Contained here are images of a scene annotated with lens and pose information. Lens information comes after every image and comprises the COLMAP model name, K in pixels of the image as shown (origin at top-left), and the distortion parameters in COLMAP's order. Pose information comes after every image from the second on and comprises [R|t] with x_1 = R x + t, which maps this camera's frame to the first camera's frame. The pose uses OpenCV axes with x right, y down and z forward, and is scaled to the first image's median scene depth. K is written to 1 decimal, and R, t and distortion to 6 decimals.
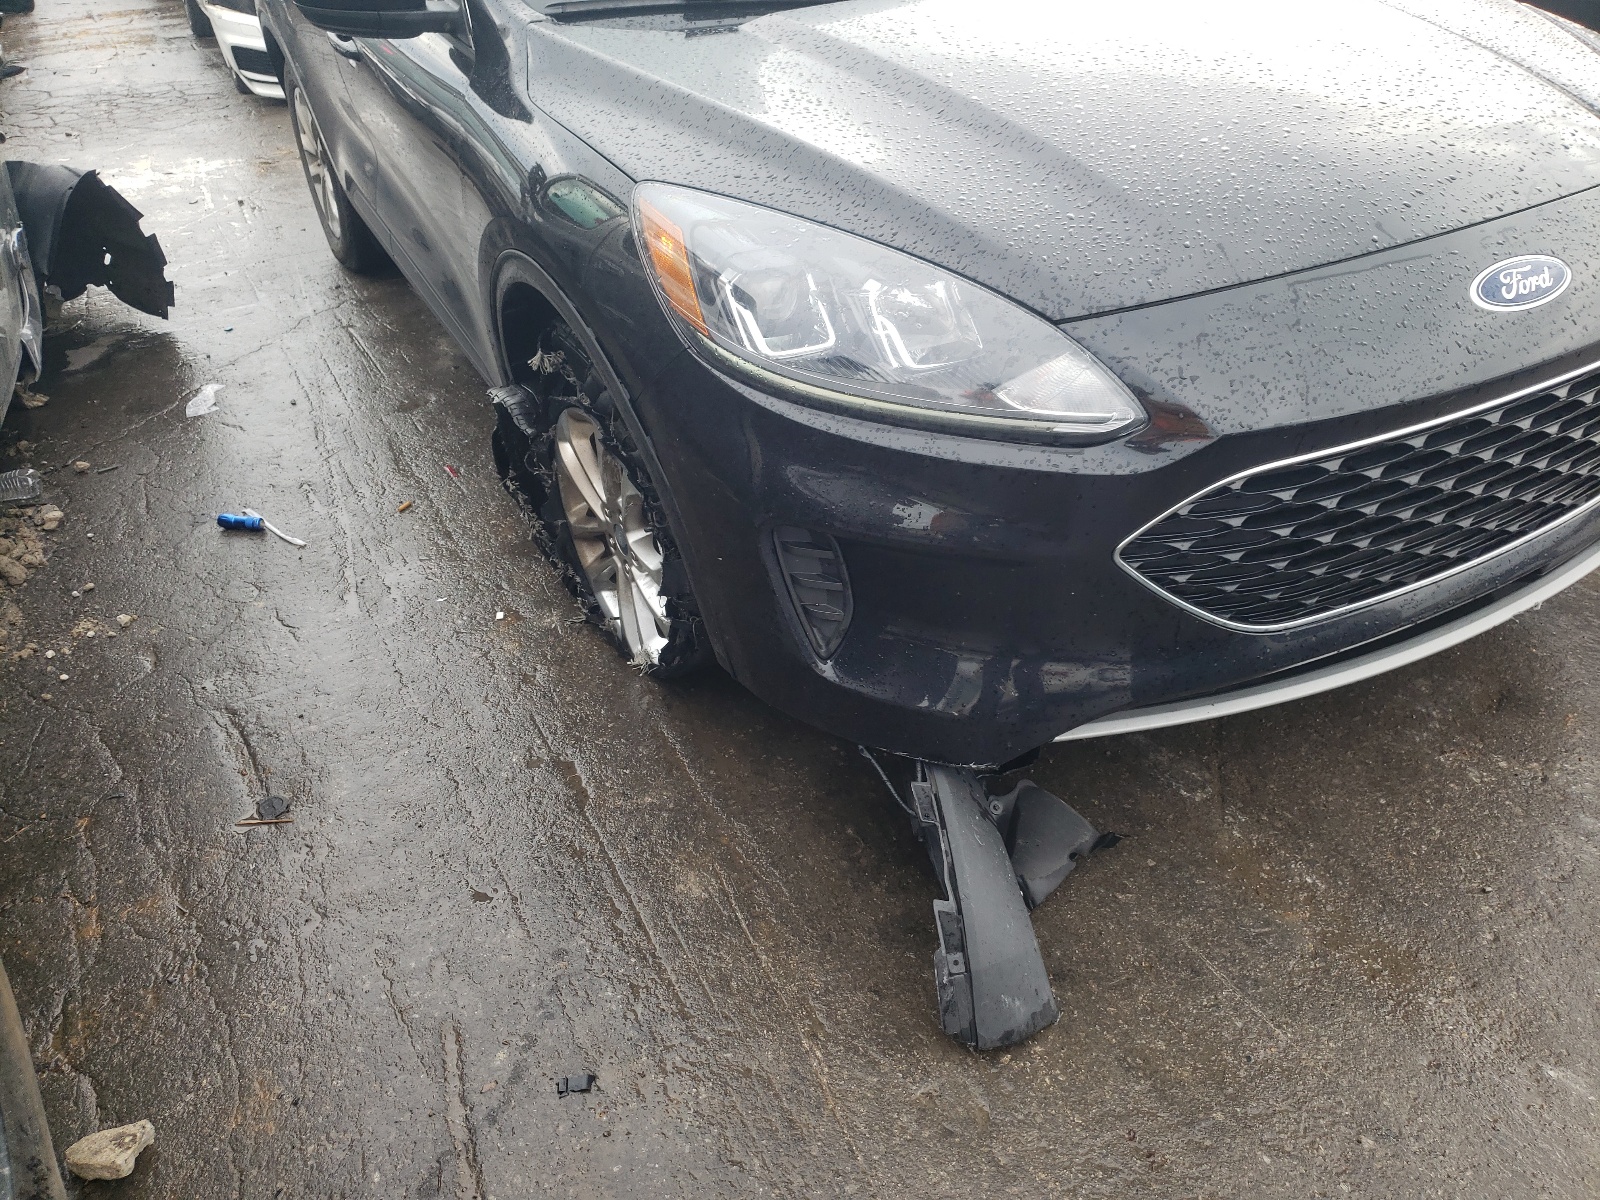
lens RADIAL K [[1225.3, 0, 801.6], [0, 1225.3, 516.9], [0, 0, 1]] dist [0.000343, 0.018453]
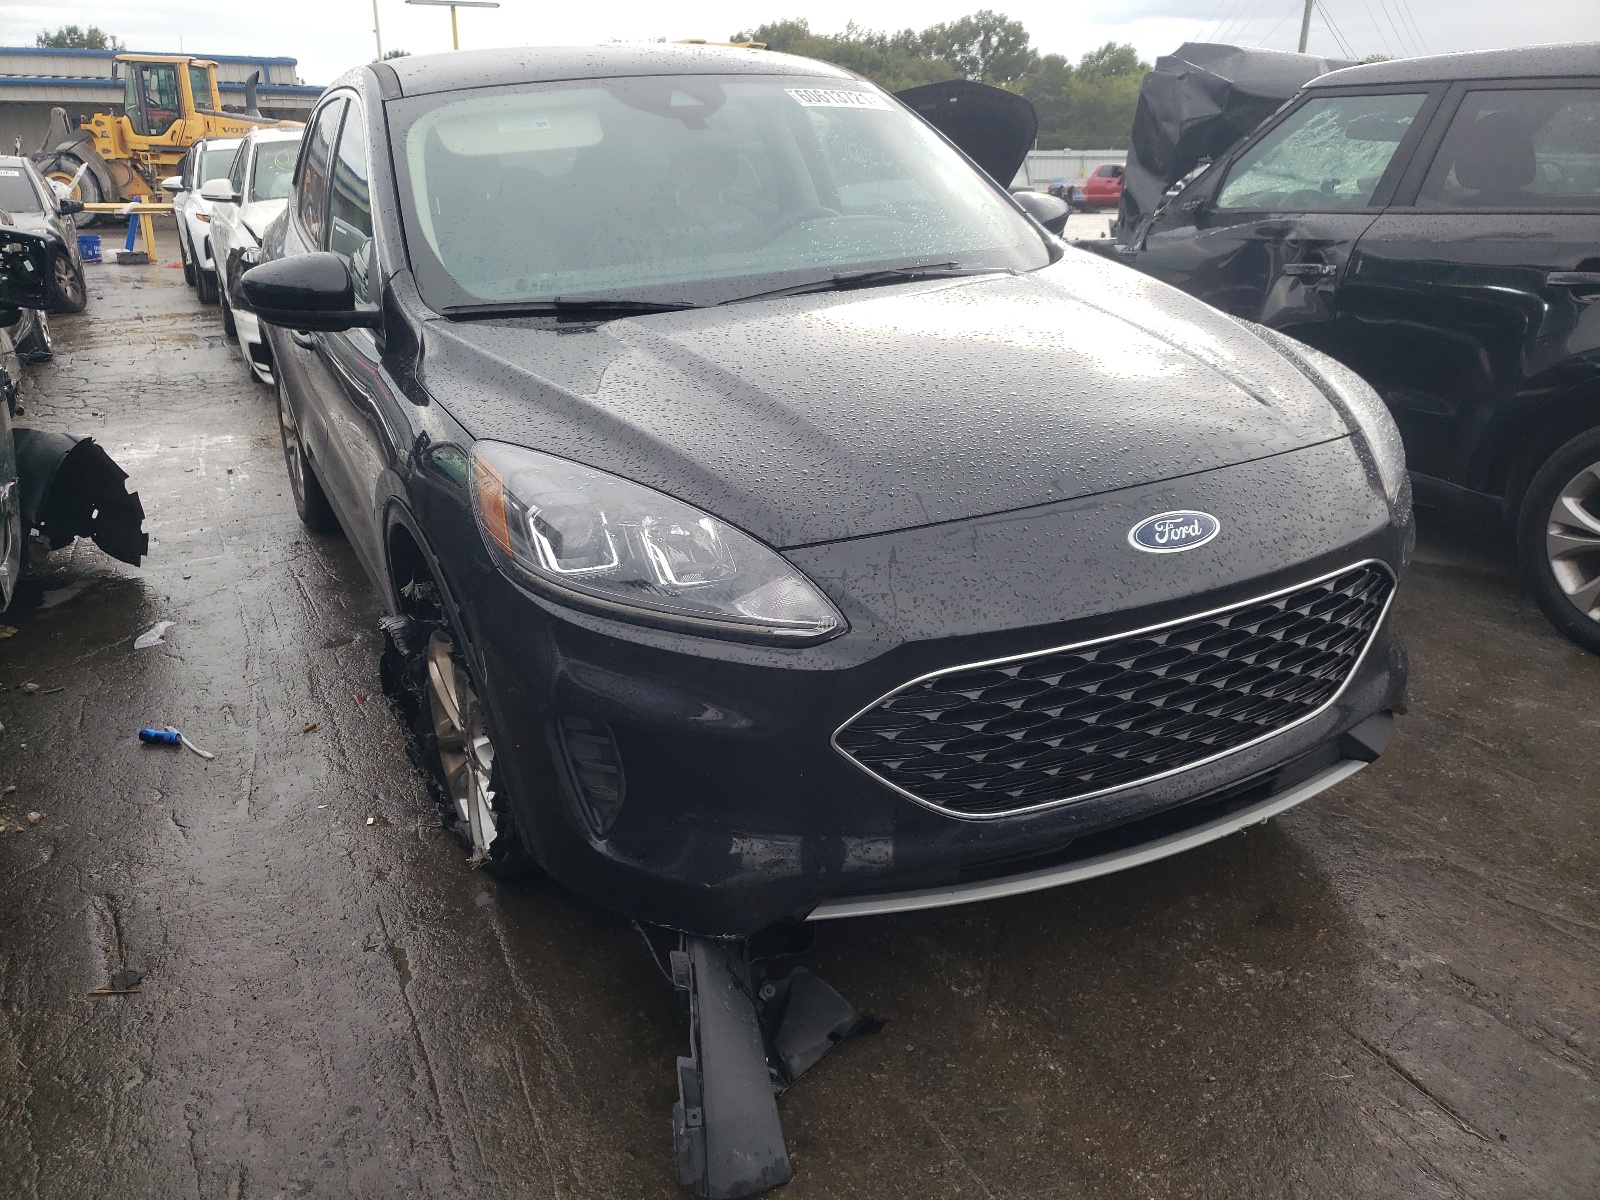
lens RADIAL K [[1225.3, 0, 801.6], [0, 1225.3, 516.9], [0, 0, 1]] dist [0.000343, 0.018453]
pose [[0.999661, 0.020100, -0.016571, 0.194528], [-0.023420, 0.972002, -0.233804, 0.078366], [0.011407, 0.234113, 0.972143, -0.175719]]
